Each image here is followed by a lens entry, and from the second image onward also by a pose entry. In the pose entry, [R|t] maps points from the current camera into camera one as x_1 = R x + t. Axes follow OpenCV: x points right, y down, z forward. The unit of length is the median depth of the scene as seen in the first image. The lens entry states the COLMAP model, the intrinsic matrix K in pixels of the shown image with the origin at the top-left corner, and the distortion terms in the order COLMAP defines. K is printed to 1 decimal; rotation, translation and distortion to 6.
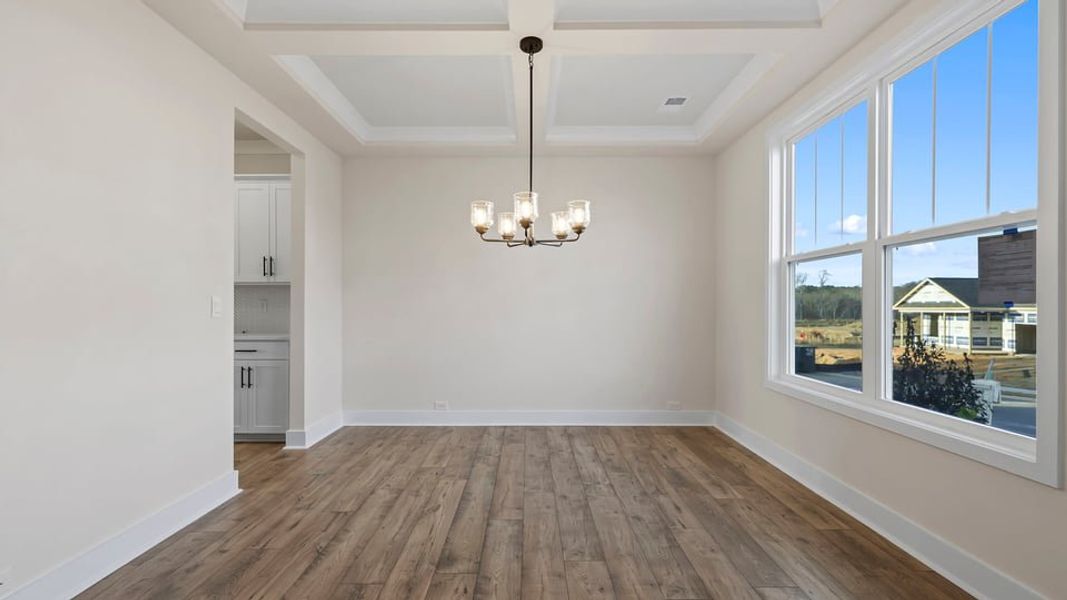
lens RADIAL K [[459.0, 0, 530.5], [0, 459.0, 307.4], [0, 0, 1]] dist [0.001139, 0.000195]
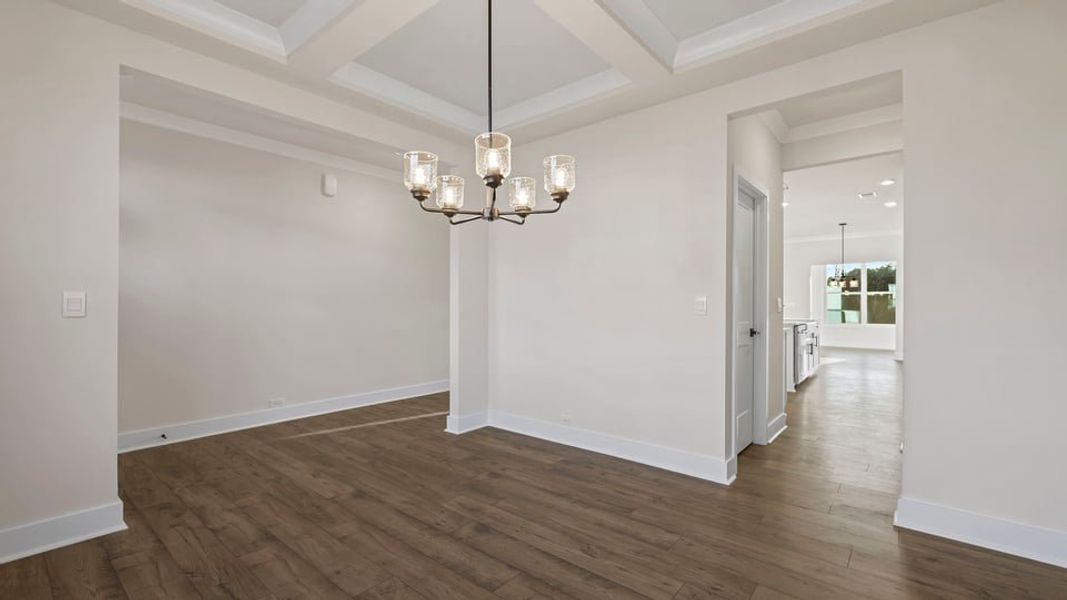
lens RADIAL K [[459.0, 0, 530.5], [0, 459.0, 307.4], [0, 0, 1]] dist [0.001139, 0.000195]
pose [[-0.643898, 0.005673, -0.765091, 0.563539], [-0.003025, 0.999946, 0.009959, -0.009335], [0.765106, 0.008727, -0.643845, 1.678170]]
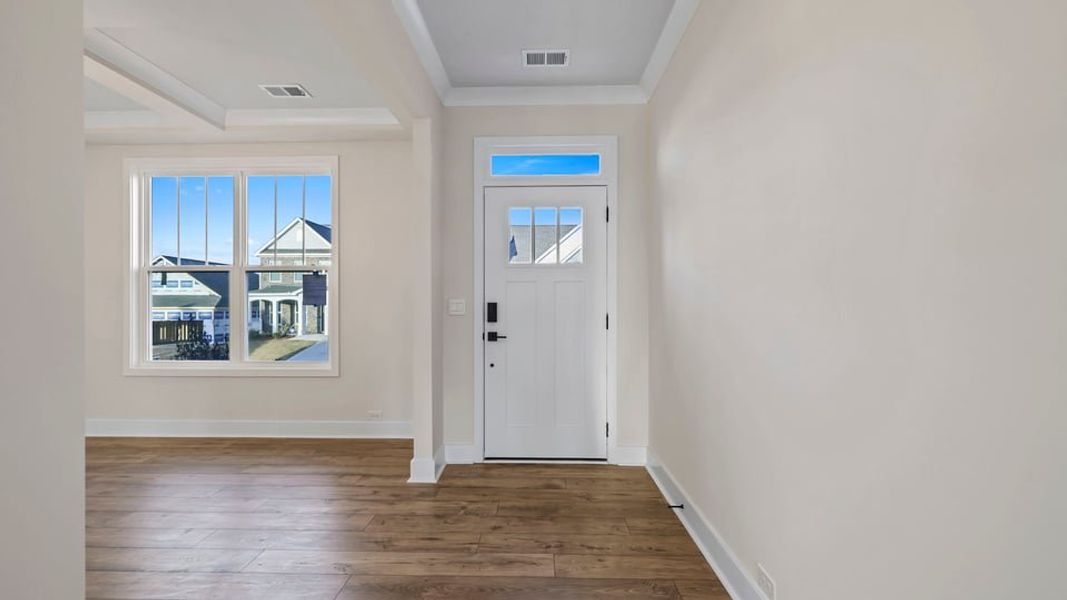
lens RADIAL K [[459.0, 0, 530.5], [0, 459.0, 307.4], [0, 0, 1]] dist [0.001139, 0.000195]
pose [[0.030878, -0.006109, 0.999504, -0.966674], [0.005446, 0.999968, 0.005943, -0.003297], [-0.999508, 0.005259, 0.030910, -0.107763]]
